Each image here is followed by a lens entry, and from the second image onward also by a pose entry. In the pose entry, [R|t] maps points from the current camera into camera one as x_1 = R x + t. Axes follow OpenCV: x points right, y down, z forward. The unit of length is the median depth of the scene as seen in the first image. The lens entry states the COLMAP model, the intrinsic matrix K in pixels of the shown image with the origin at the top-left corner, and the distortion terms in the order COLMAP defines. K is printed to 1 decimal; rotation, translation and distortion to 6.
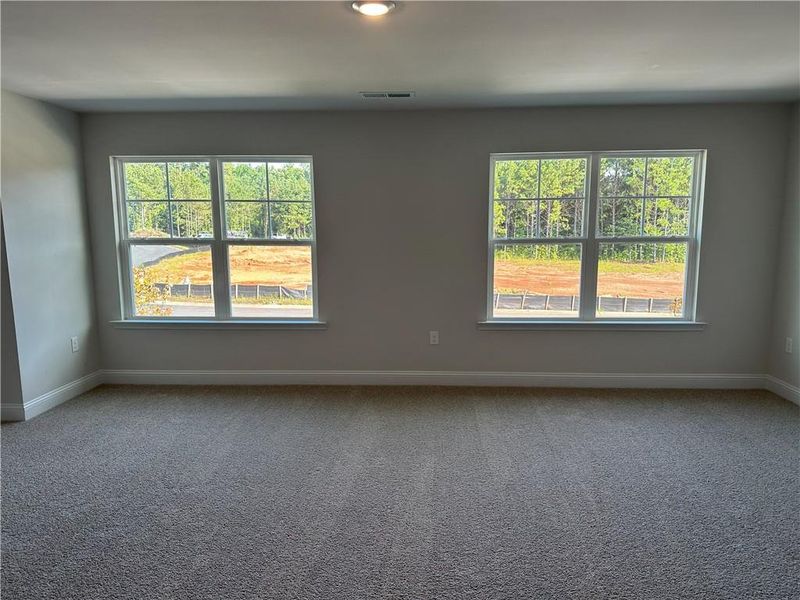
lens RADIAL K [[441.9, 0, 400.0], [0, 441.9, 300.0], [0, 0, 1]] dist [-0.000603, -0.000334]
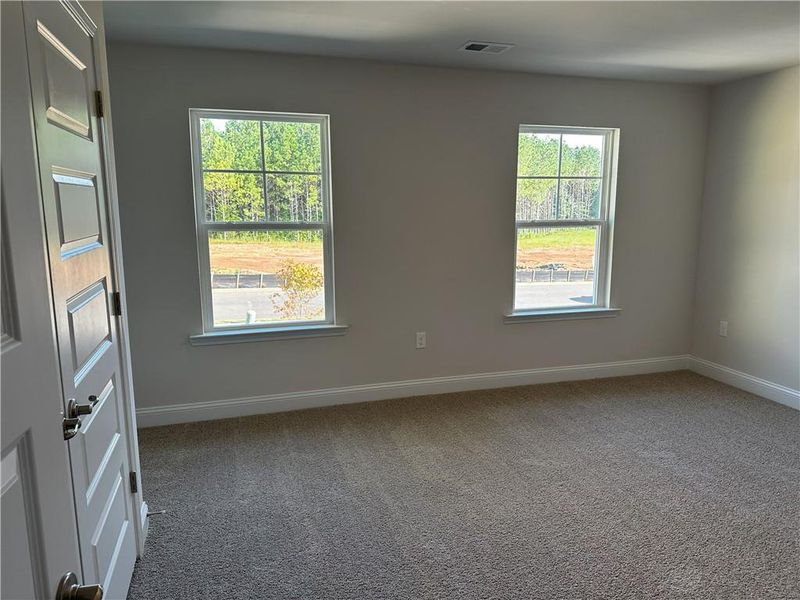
lens RADIAL K [[555.3, 0, 400.0], [0, 555.3, 300.0], [0, 0, 1]] dist [0.007604, -0.000275]
pose [[0.946122, -0.050840, 0.319794, -0.385972], [0.051175, 0.998663, 0.007362, 0.000418], [-0.319741, 0.009400, 0.947458, 0.014567]]
